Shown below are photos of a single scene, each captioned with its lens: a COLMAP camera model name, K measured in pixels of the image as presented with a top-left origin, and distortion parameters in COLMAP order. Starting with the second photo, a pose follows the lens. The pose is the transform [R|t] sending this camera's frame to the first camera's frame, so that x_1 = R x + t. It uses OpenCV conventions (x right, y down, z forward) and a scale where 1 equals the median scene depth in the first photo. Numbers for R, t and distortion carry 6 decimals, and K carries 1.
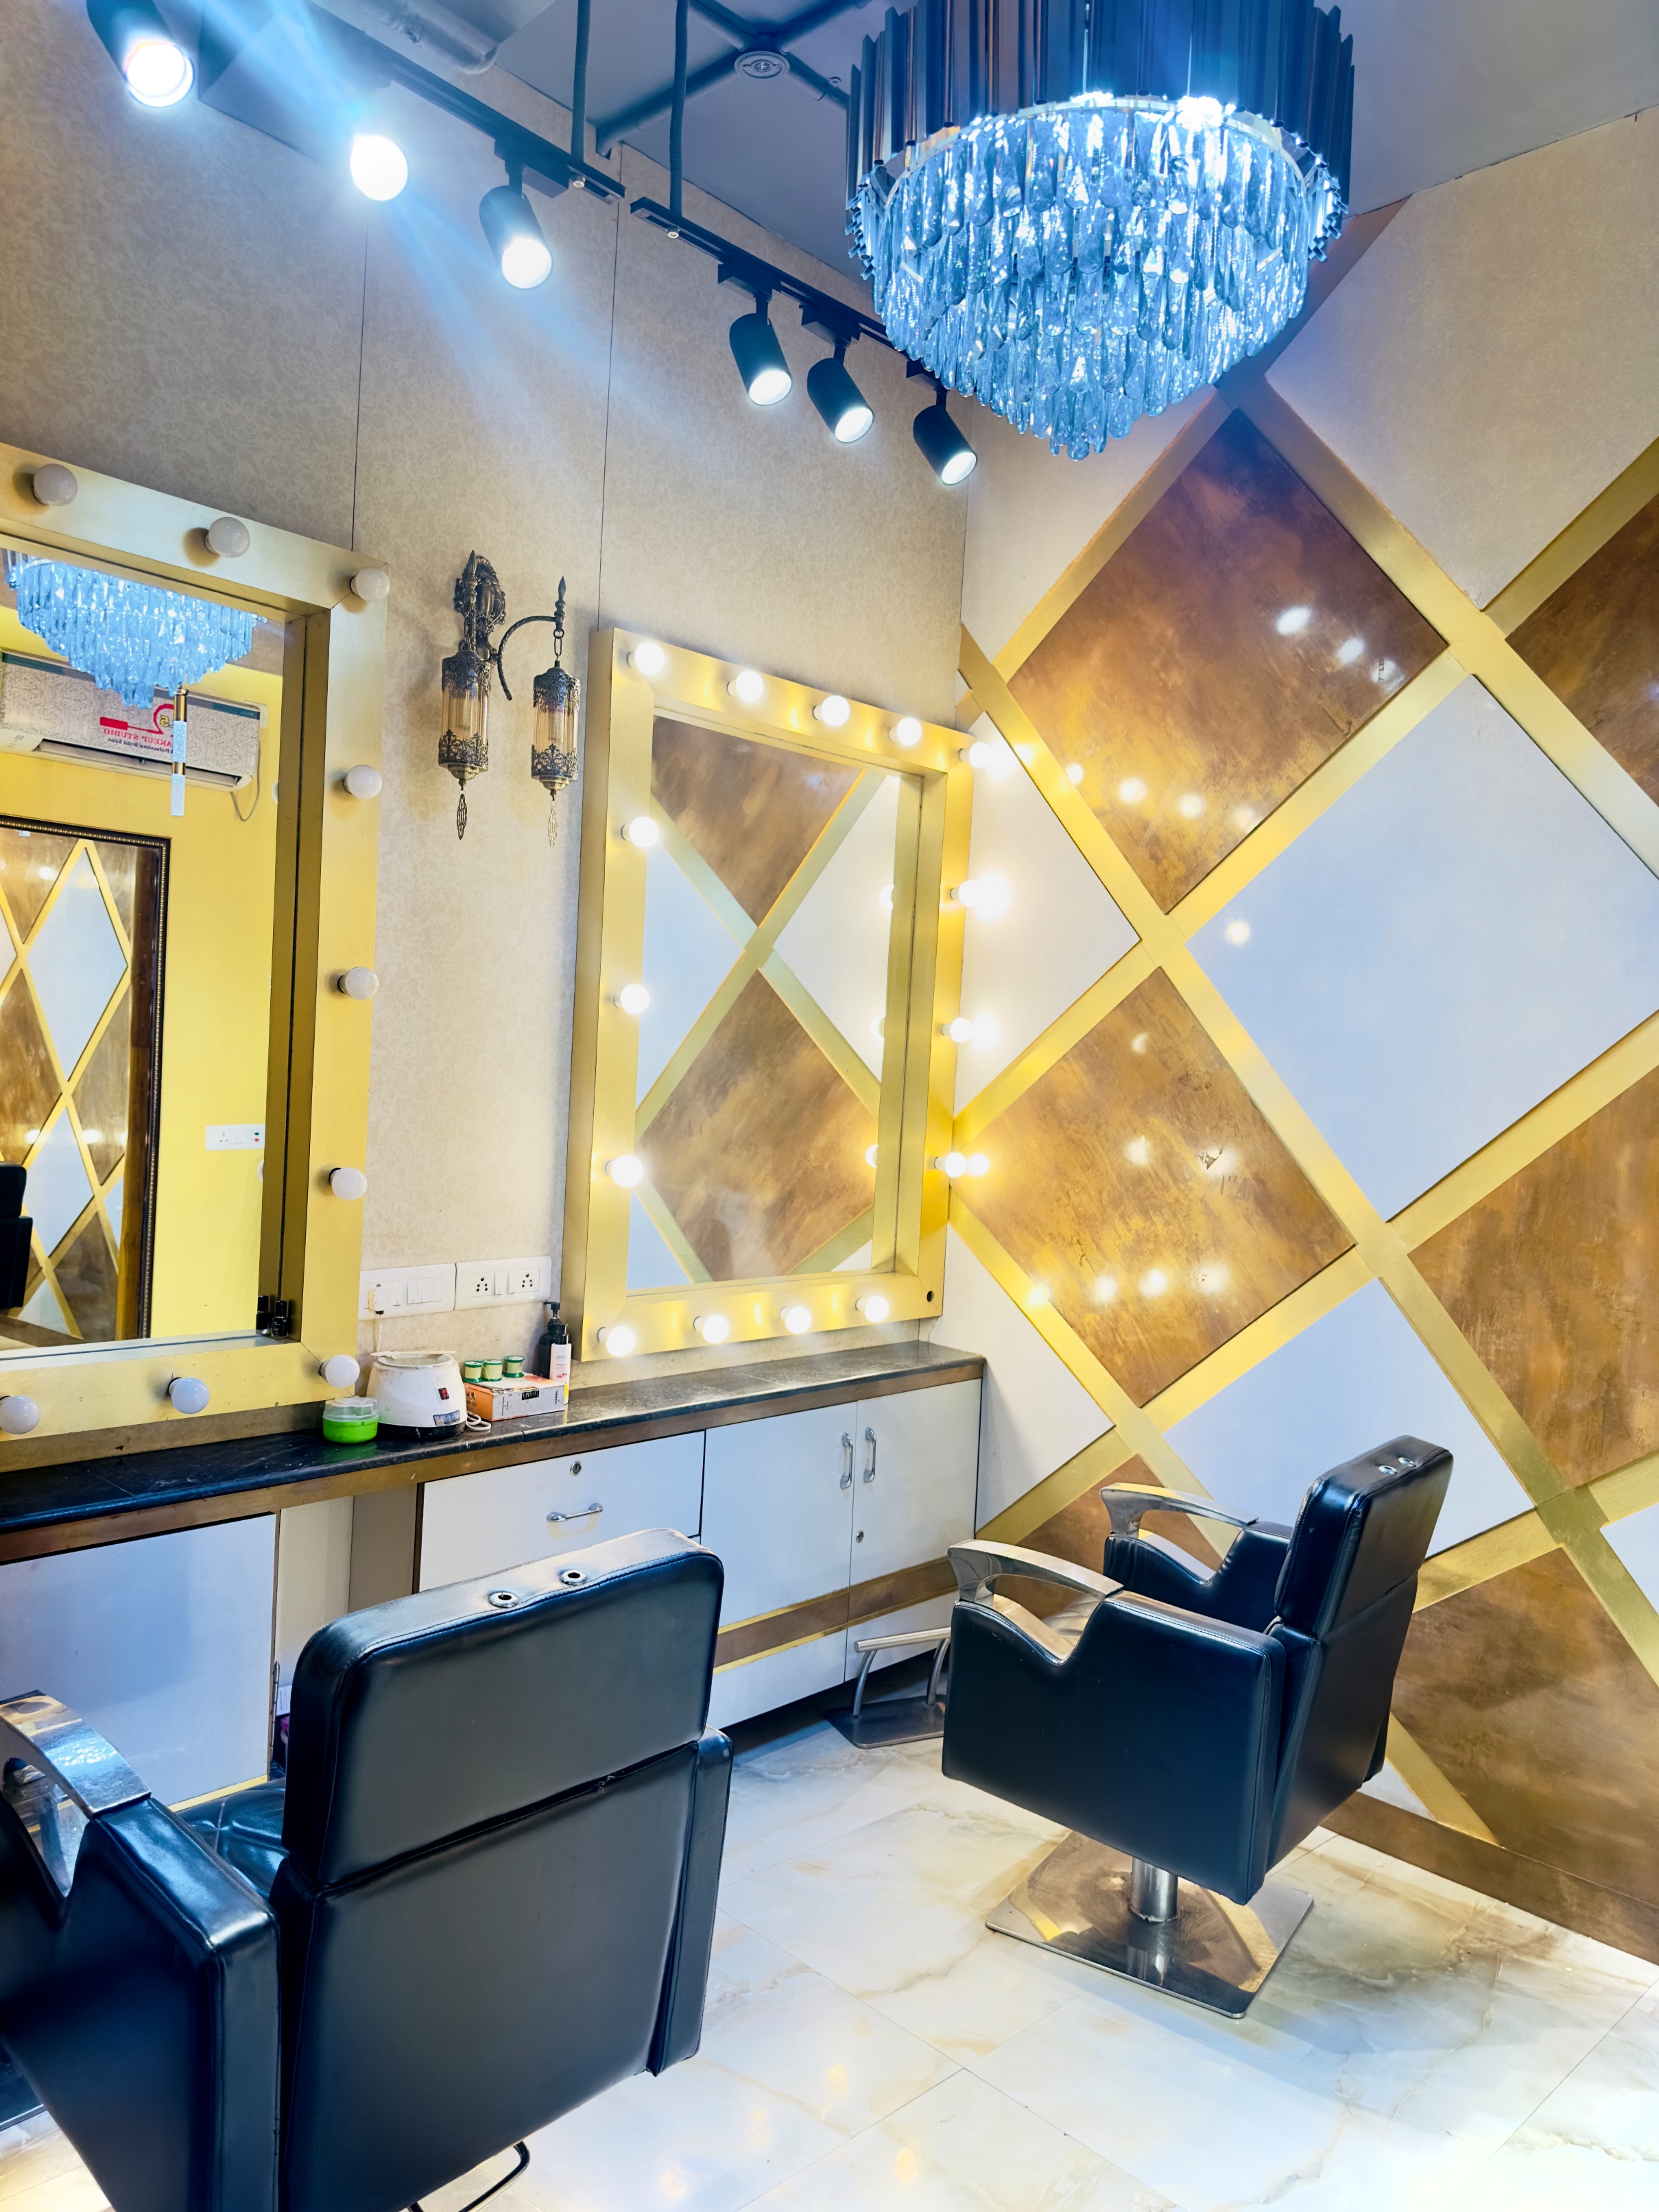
lens RADIAL K [[1541.5, 0, 814.0], [0, 1541.5, 1104.0], [0, 0, 1]] dist [0.025305, -0.039486]
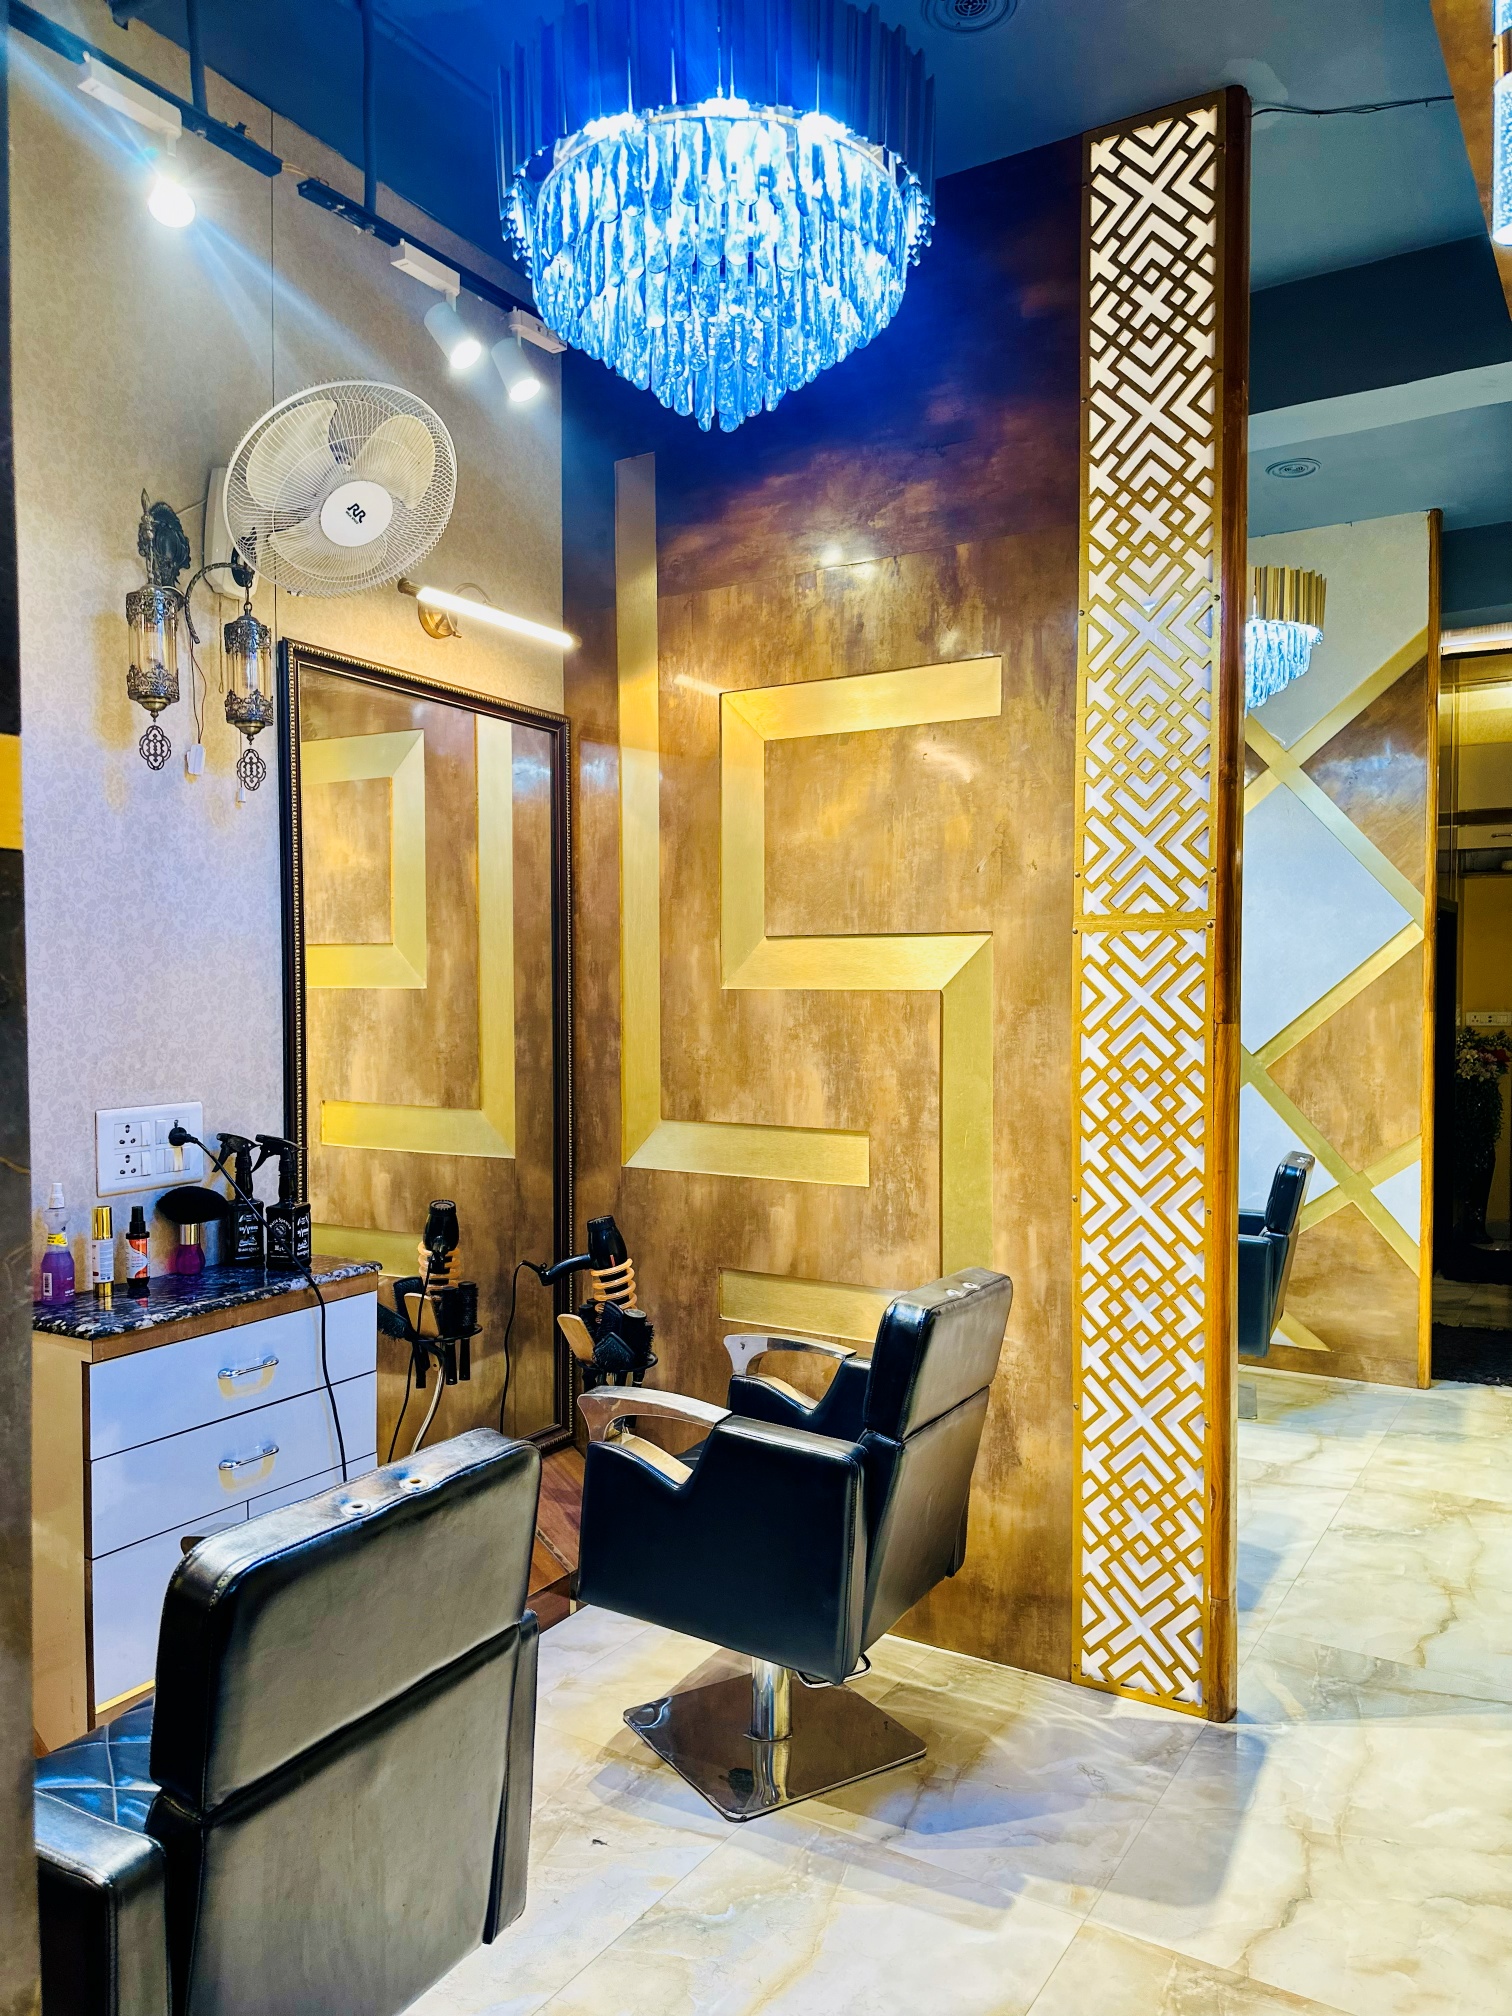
lens RADIAL K [[1404.7, 0, 706.0], [0, 1404.7, 1008.8], [0, 0, 1]] dist [0.025305, -0.039486]
pose [[0.974015, -0.045859, 0.221792, -0.782725], [0.049912, 0.998673, -0.012699, 0.005526], [-0.220915, 0.023439, 0.975011, -0.676353]]
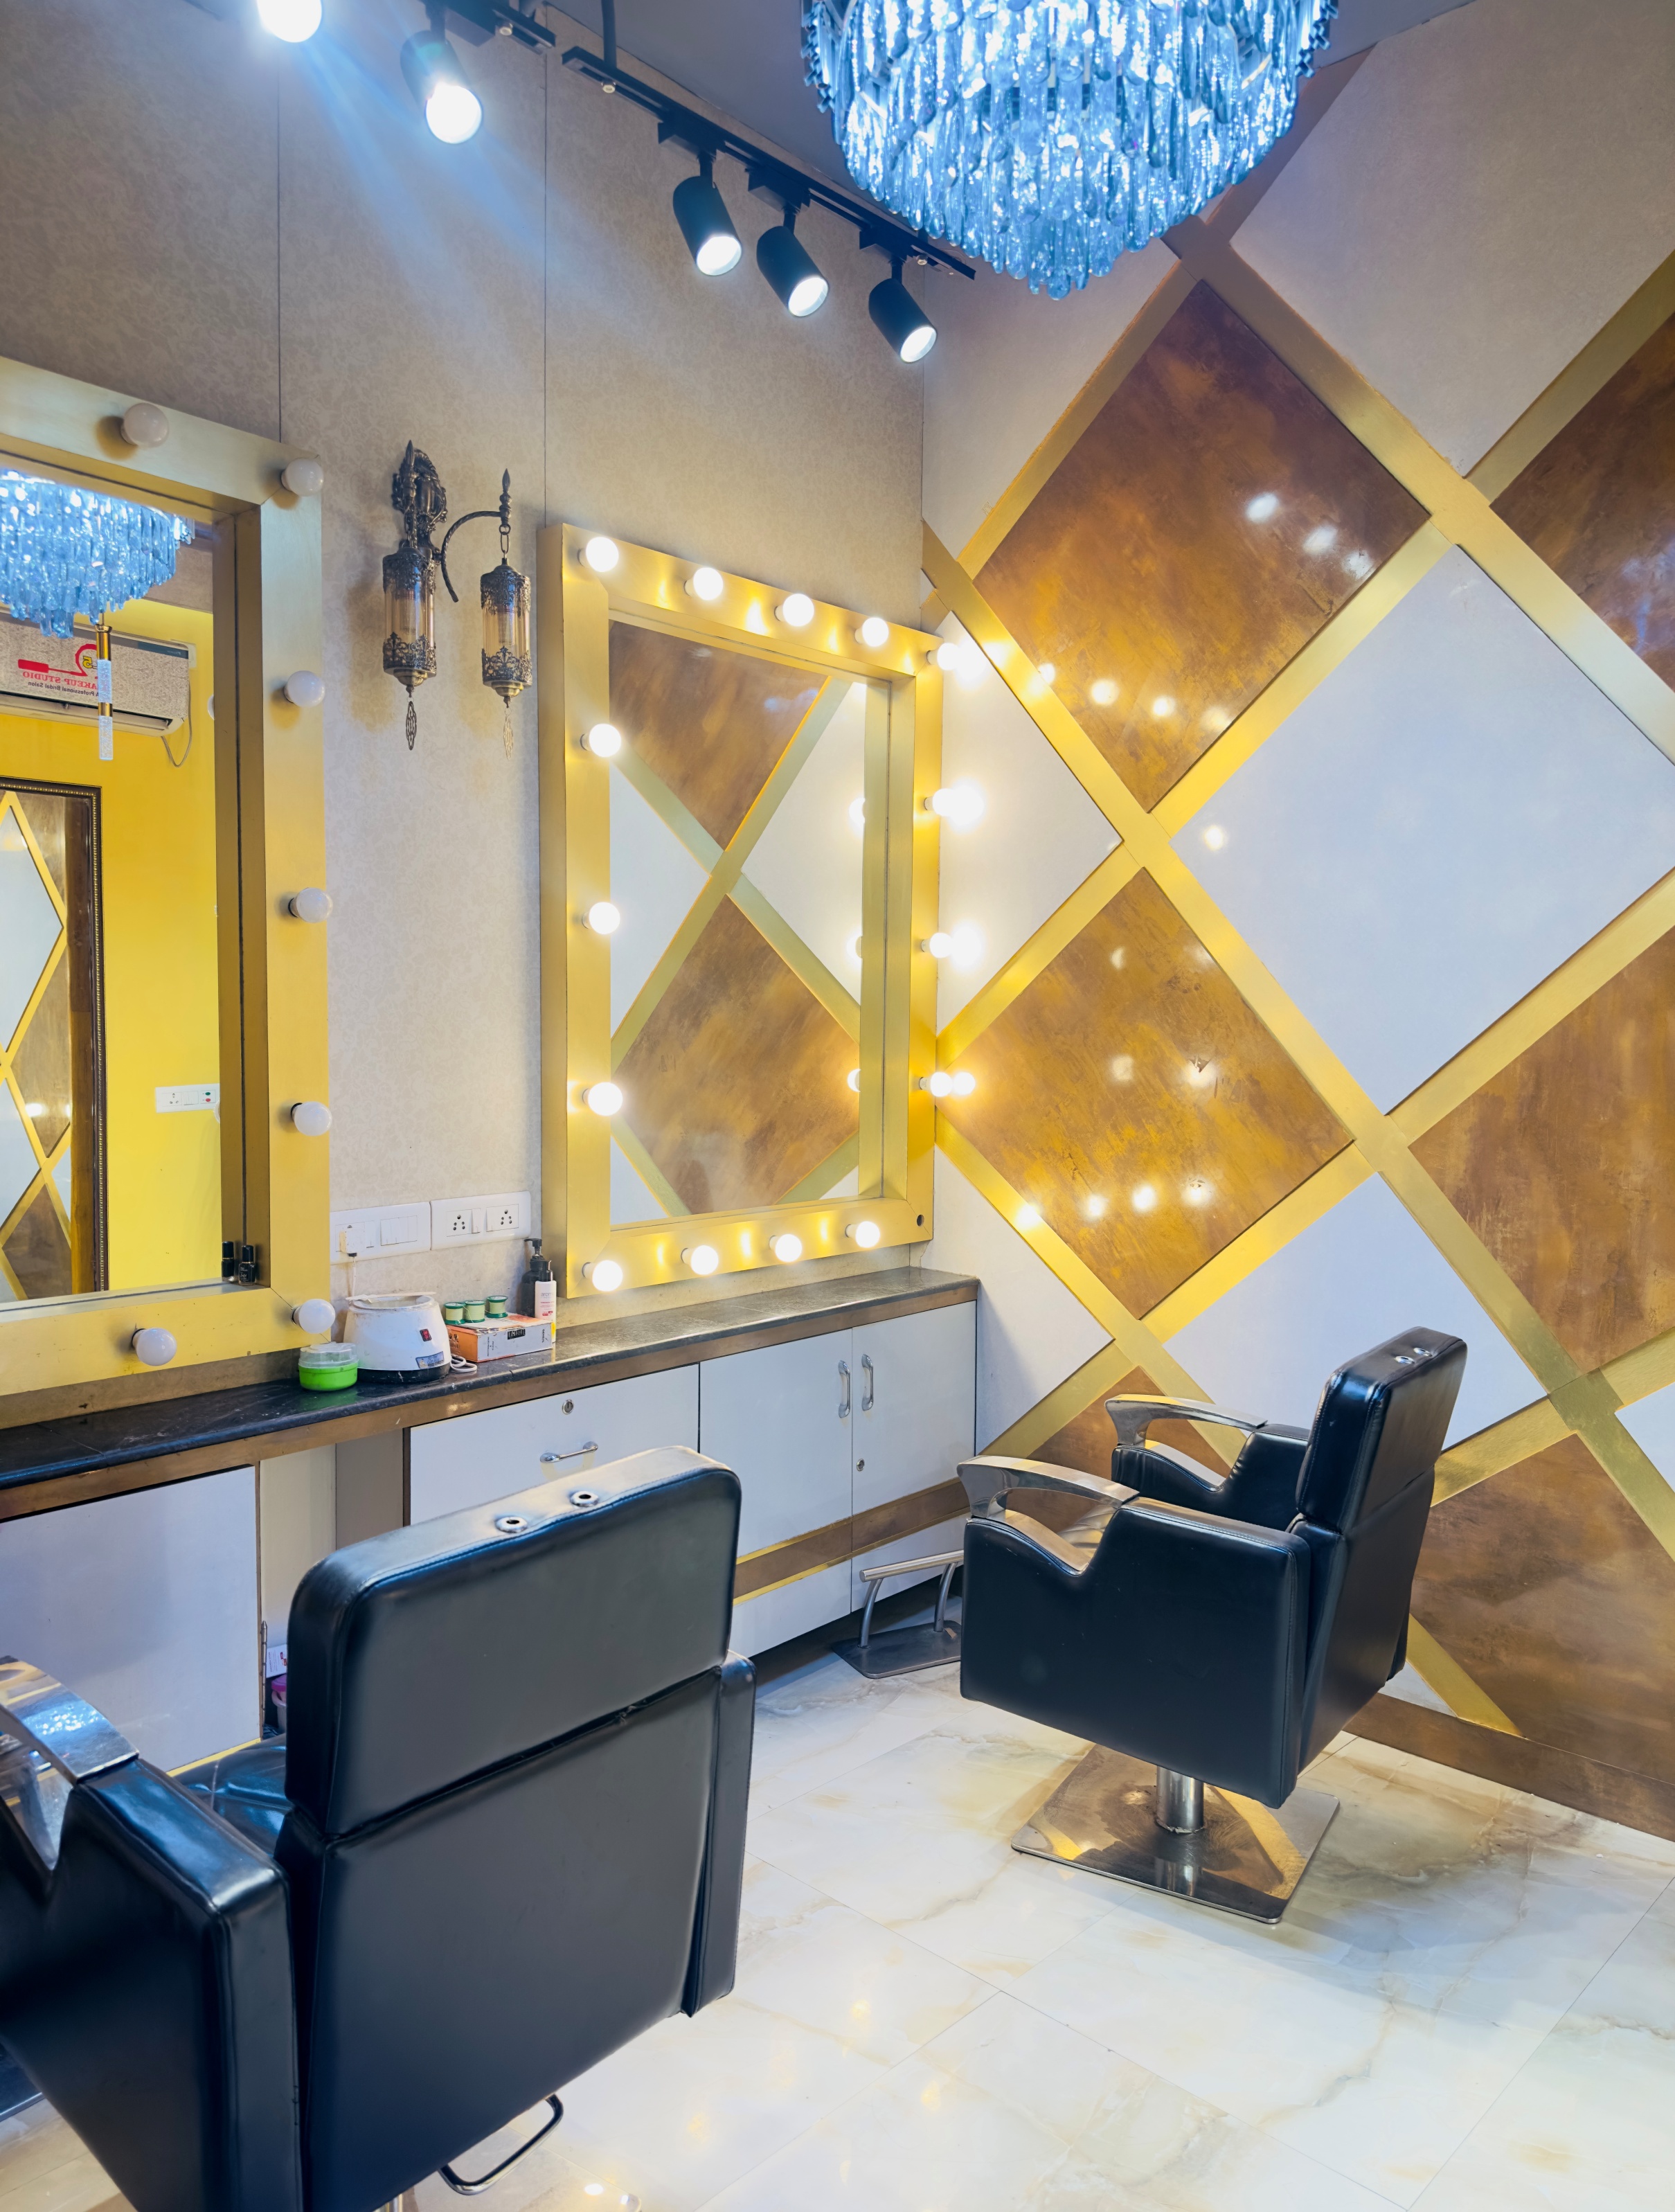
lens RADIAL K [[1550.1, 0, 835.3], [0, 1550.1, 1102.4], [0, 0, 1]] dist [0.030115, -0.042807]
pose [[0.998285, -0.045200, 0.037192, -0.015281], [0.044072, 0.998560, 0.030601, 0.024805], [-0.038522, -0.028909, 0.998839, 0.033153]]
